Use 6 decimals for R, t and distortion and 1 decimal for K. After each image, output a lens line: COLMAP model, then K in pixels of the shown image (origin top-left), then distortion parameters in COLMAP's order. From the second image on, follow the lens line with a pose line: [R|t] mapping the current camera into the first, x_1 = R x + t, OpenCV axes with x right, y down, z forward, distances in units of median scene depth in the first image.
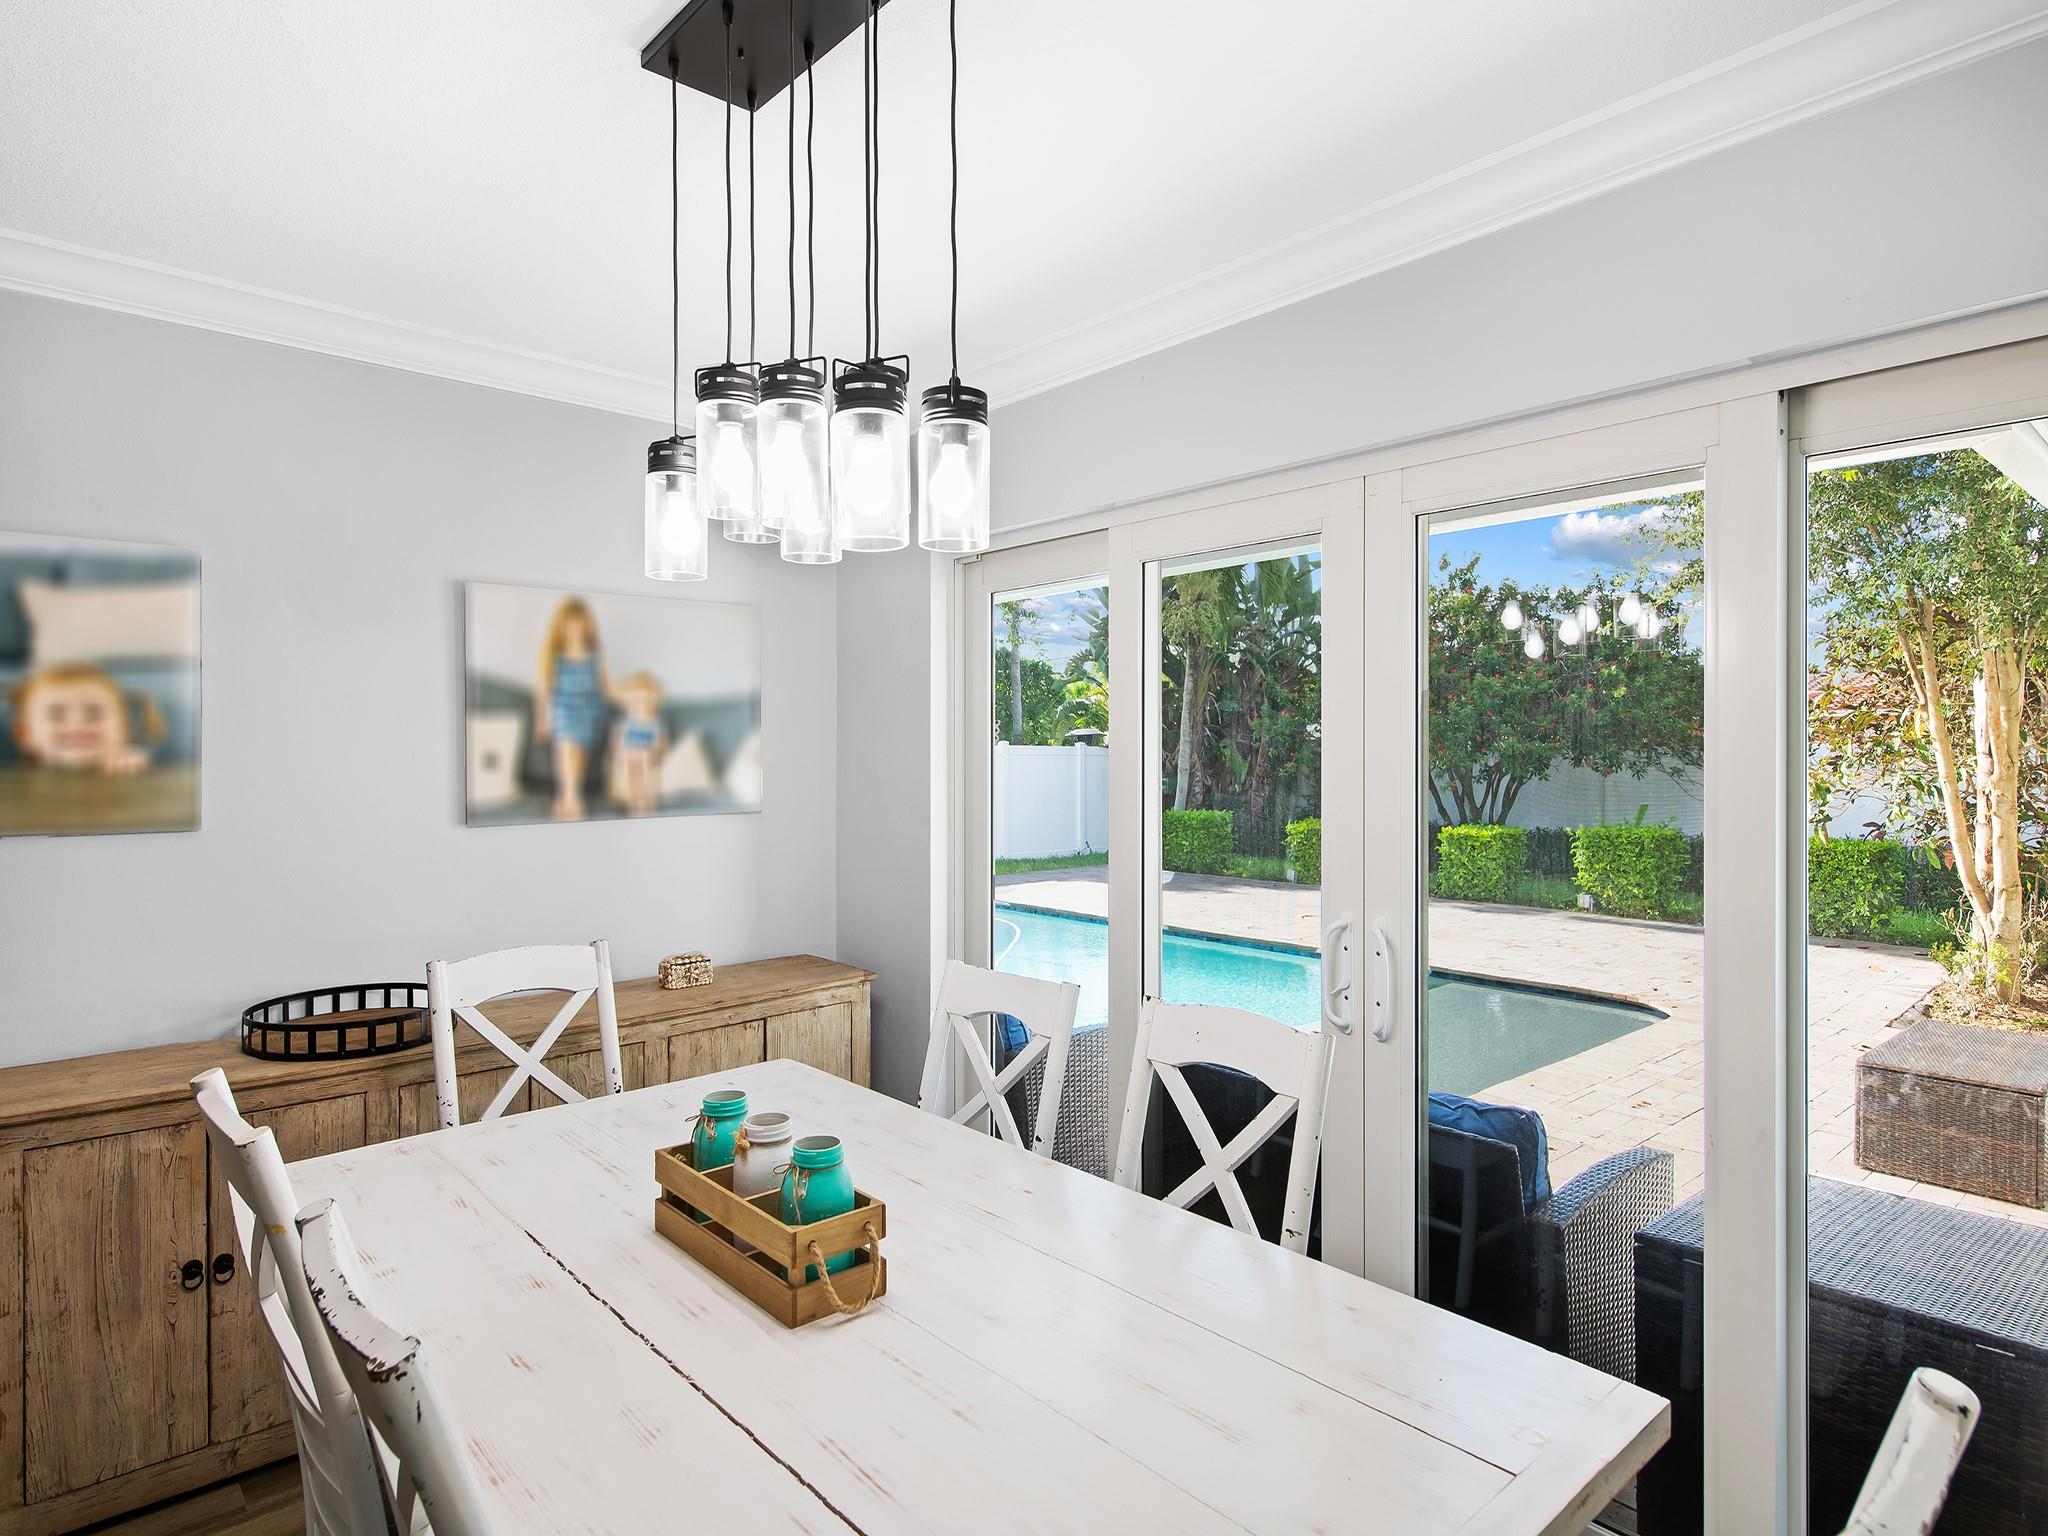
lens RADIAL K [[1148.0, 0, 1024.0], [0, 1148.0, 768.0], [0, 0, 1]] dist [0.005662, 0.000053]
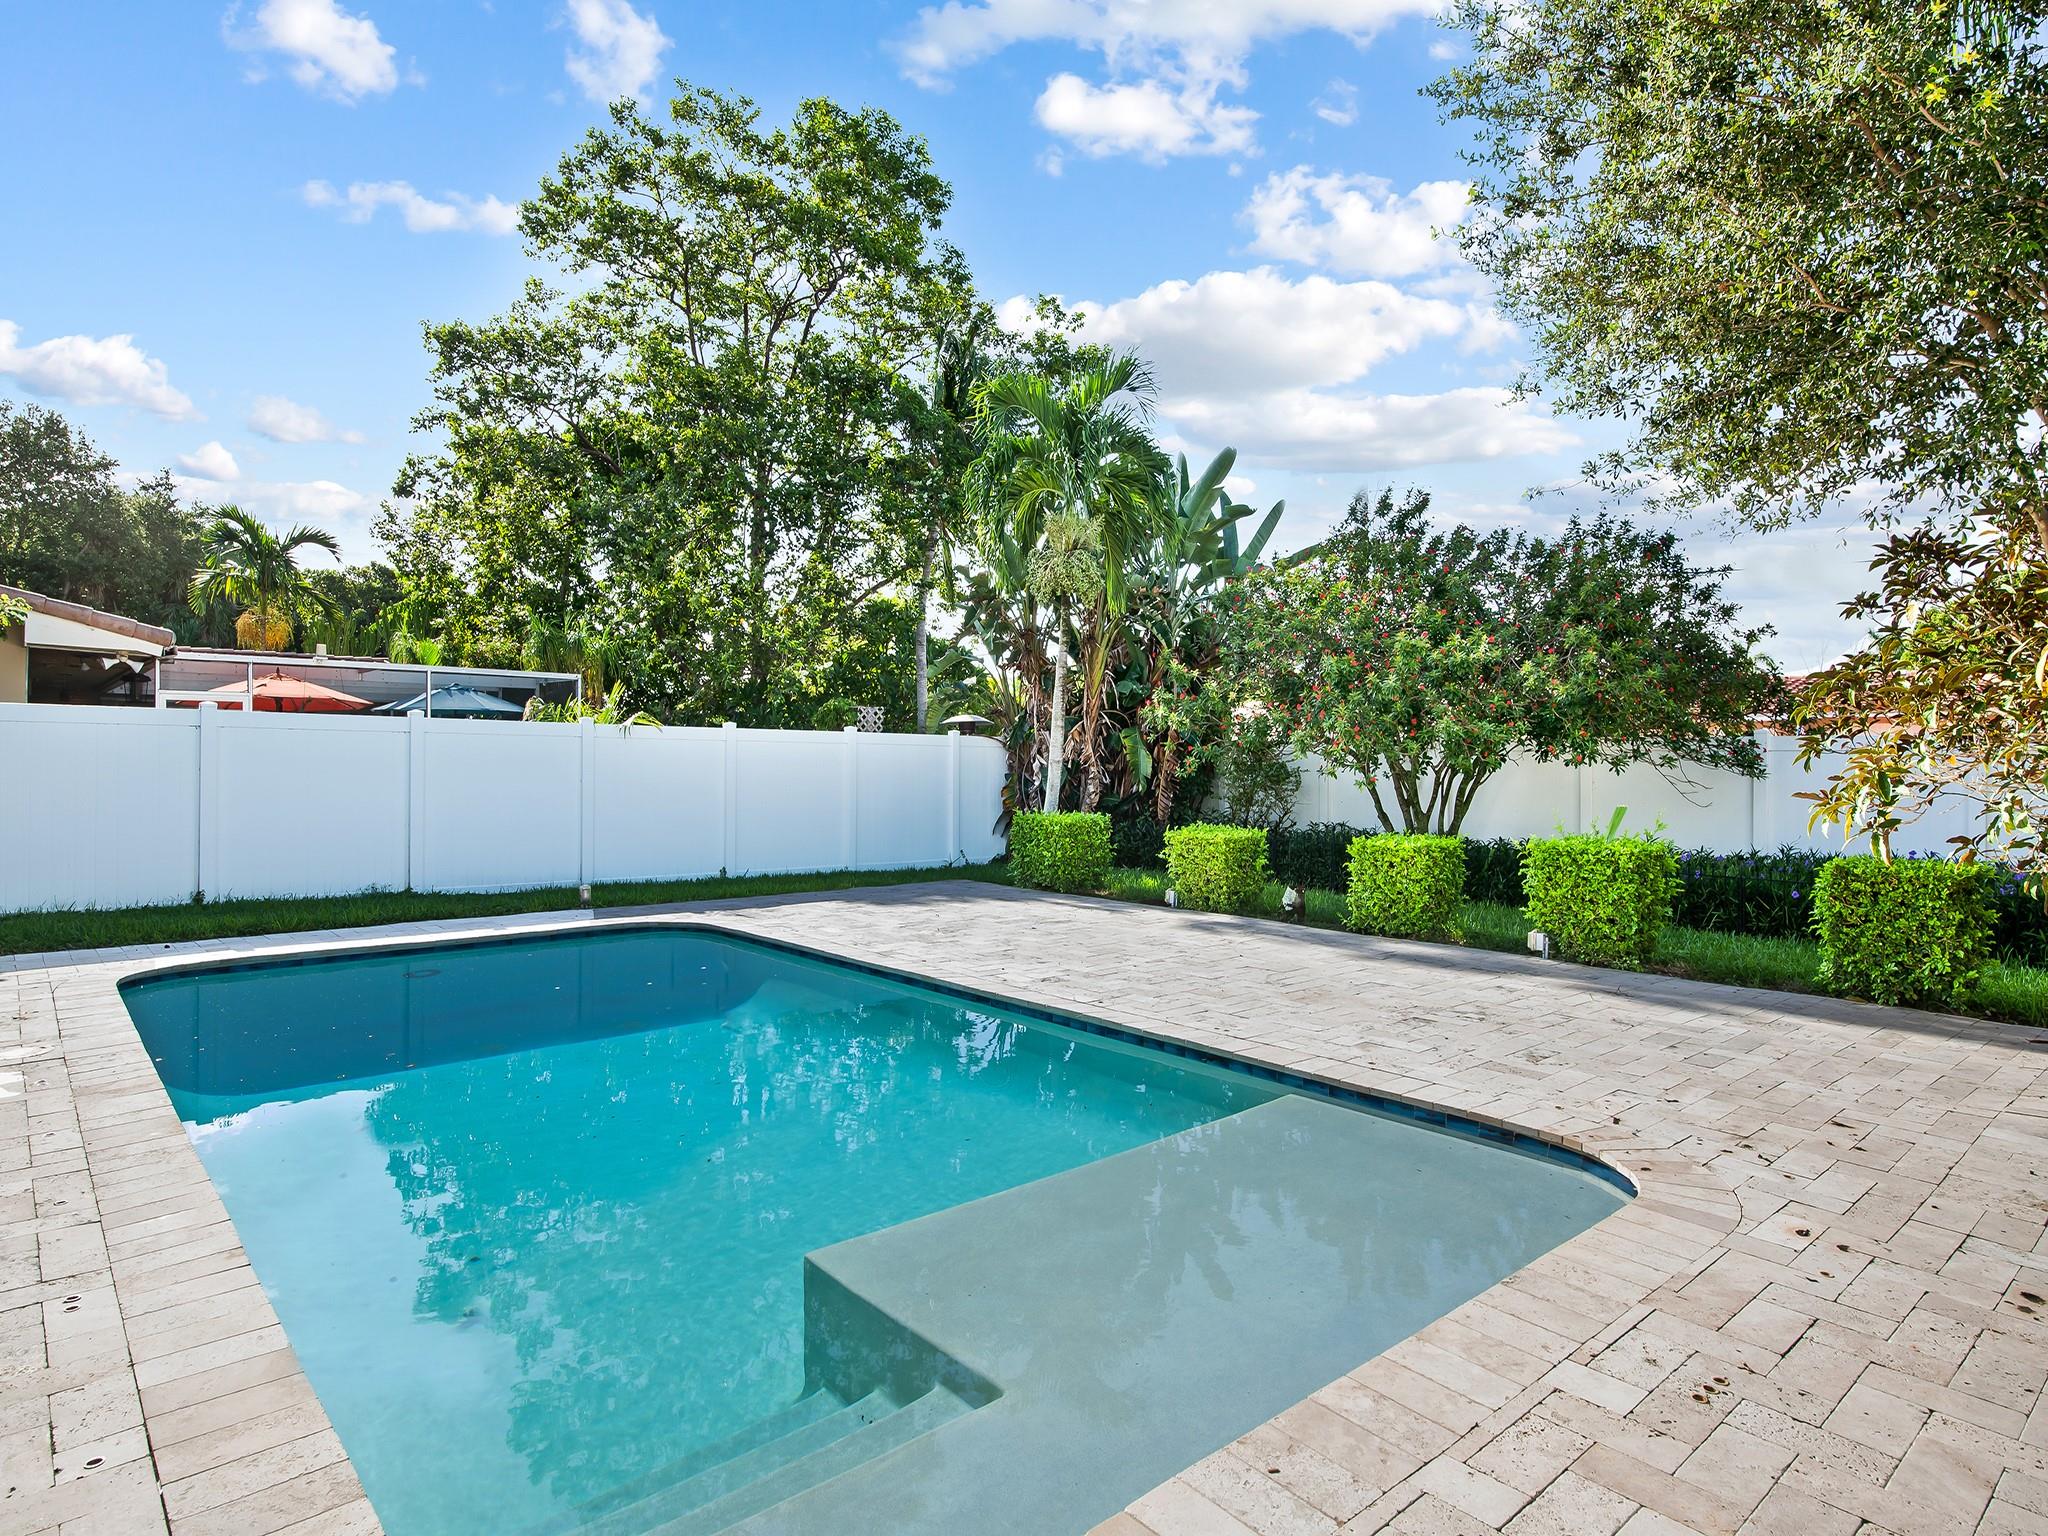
lens RADIAL K [[1148.0, 0, 1024.0], [0, 1148.0, 768.0], [0, 0, 1]] dist [0.005662, 0.000053]
pose [[0.999957, 0.009034, -0.001933, 0.169804], [-0.009045, 0.999943, -0.005594, 0.014547], [0.001882, 0.005612, 0.999982, 0.284752]]
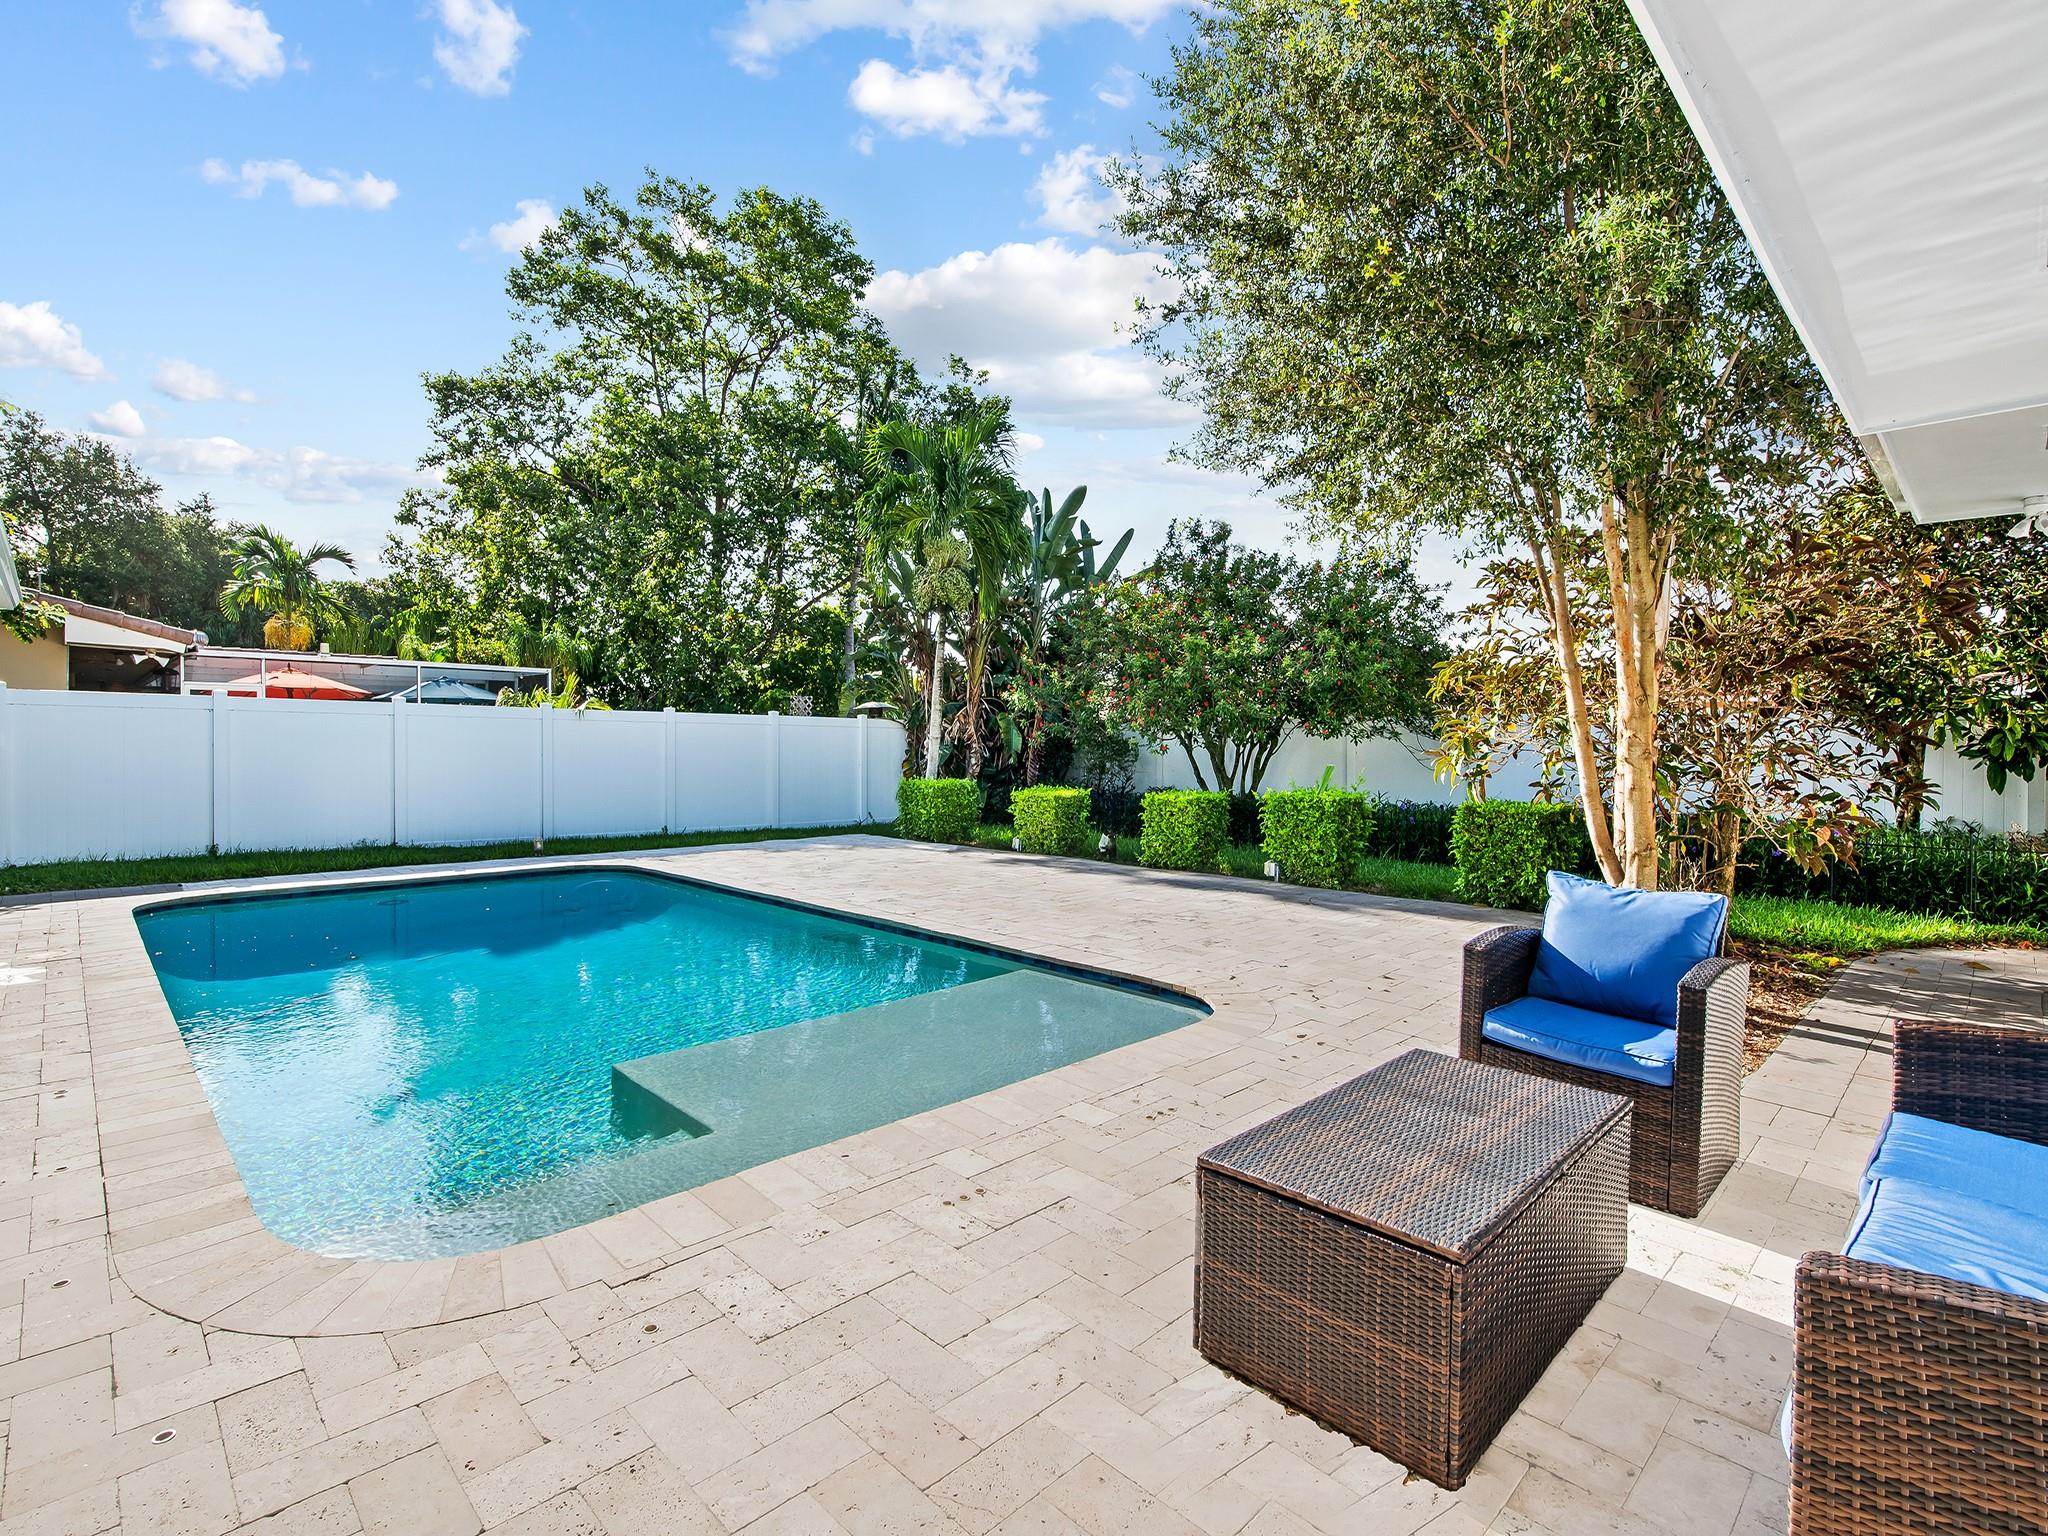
lens RADIAL K [[973.2, 0, 1023.0], [0, 973.2, 763.3], [0, 0, 1]] dist [-0.000655, 0.000195]
pose [[0.998693, 0.003603, 0.050992, 0.246806], [-0.003893, 0.999977, 0.005600, 0.025576], [-0.050971, -0.005792, 0.998683, 0.218776]]
